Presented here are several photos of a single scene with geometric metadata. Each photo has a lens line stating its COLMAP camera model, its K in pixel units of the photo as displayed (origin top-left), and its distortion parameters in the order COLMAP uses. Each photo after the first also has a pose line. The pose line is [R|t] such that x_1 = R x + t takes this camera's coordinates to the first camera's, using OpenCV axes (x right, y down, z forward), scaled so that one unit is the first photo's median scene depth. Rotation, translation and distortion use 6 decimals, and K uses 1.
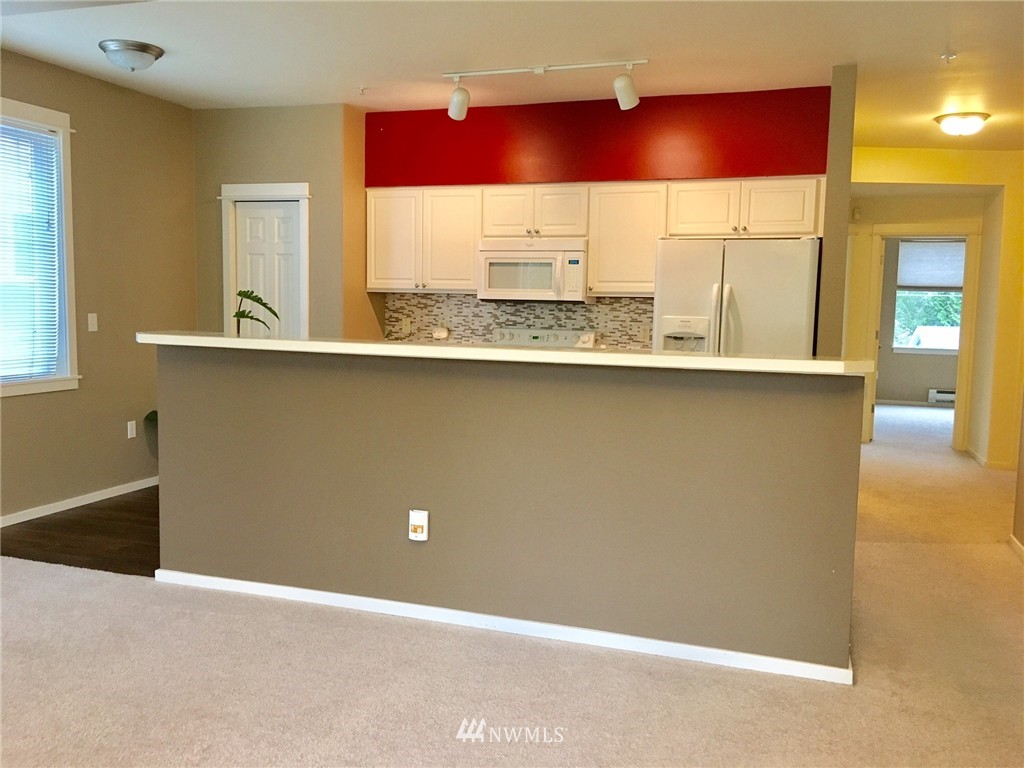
lens RADIAL K [[871.3, 0, 512.0], [0, 871.3, 384.0], [0, 0, 1]] dist [0.058458, -0.001617]
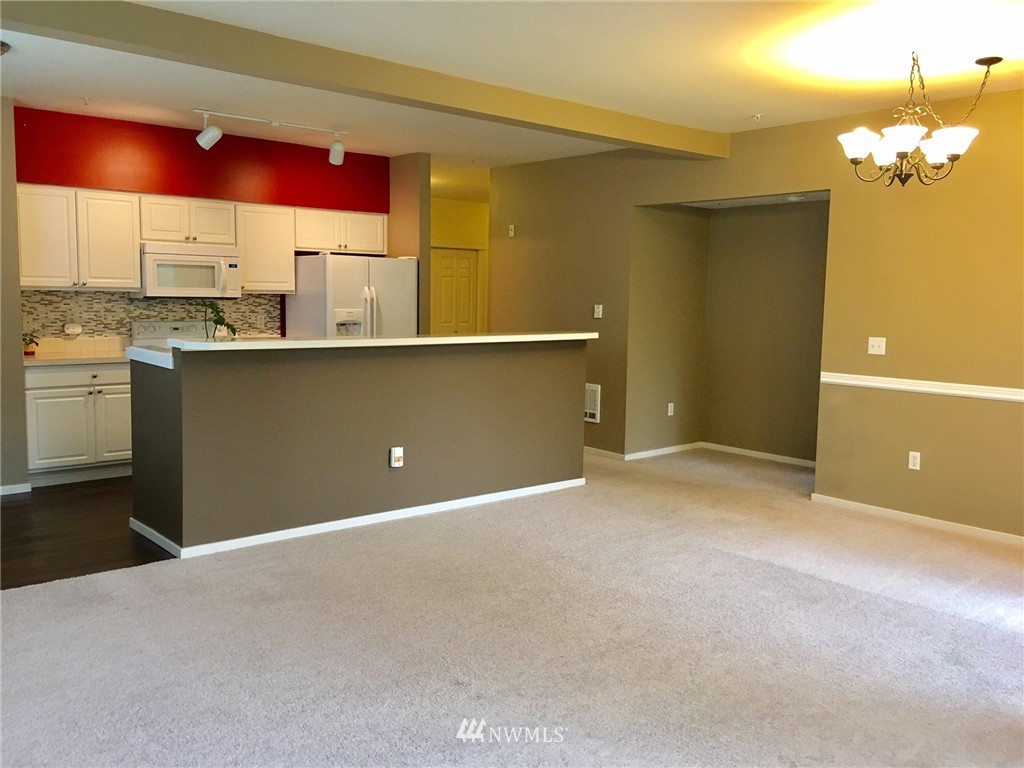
lens RADIAL K [[871.3, 0, 512.0], [0, 871.3, 384.0], [0, 0, 1]] dist [0.058458, -0.001617]
pose [[0.510638, -0.103493, 0.853544, -0.738881], [0.073154, 0.994359, 0.076803, -0.037617], [-0.856678, 0.023221, 0.515329, 0.029490]]
